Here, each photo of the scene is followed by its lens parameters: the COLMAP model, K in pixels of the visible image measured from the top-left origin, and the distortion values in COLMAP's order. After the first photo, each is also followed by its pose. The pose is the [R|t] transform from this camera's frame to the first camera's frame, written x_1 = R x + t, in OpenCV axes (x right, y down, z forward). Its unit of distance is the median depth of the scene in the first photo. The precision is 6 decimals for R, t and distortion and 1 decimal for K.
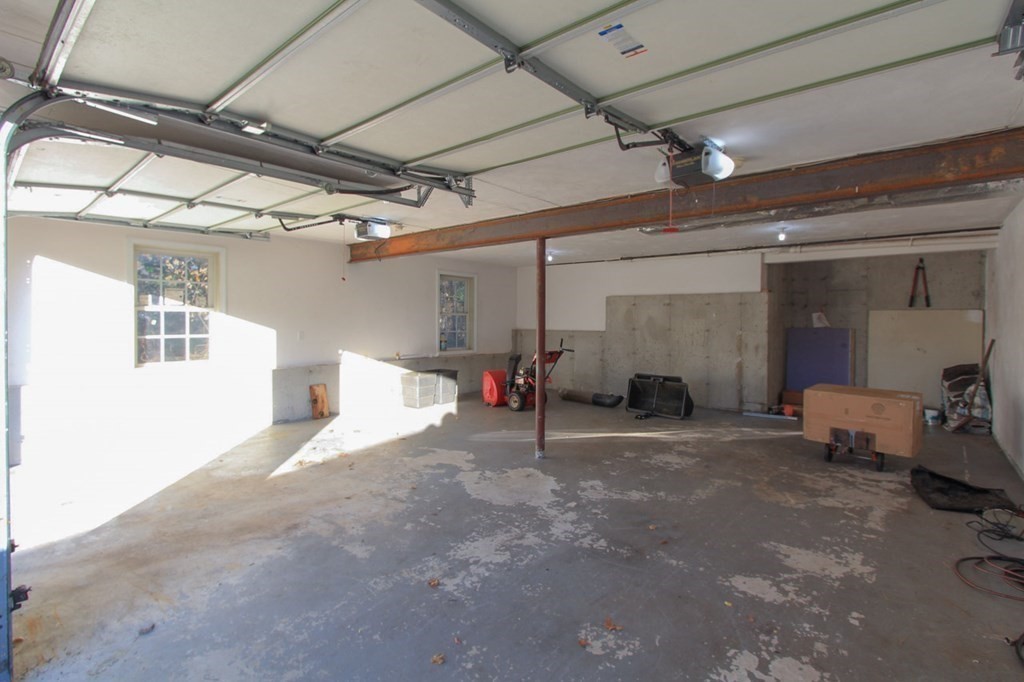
lens RADIAL K [[487.5, 0, 516.3], [0, 487.5, 332.6], [0, 0, 1]] dist [-0.002447, -0.000080]
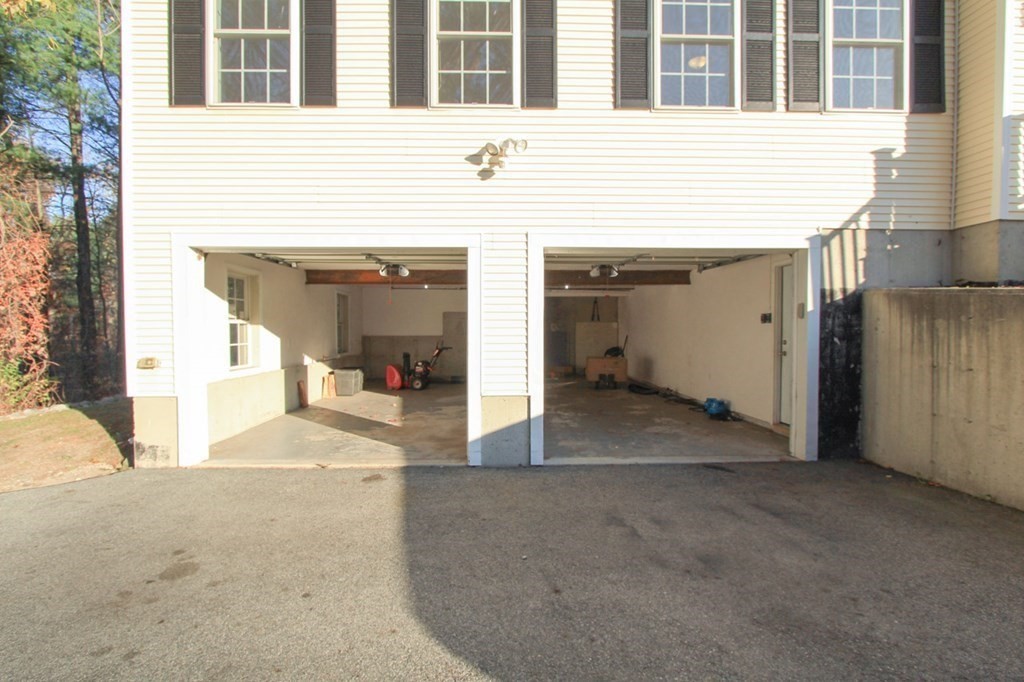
lens RADIAL K [[479.2, 0, 506.6], [0, 479.2, 341.7], [0, 0, 1]] dist [-0.000576, 0.000281]
pose [[0.745724, -0.027253, 0.665698, -0.827142], [0.023819, 0.999615, 0.014241, -0.000212], [-0.665830, 0.005237, 0.746086, -0.282711]]
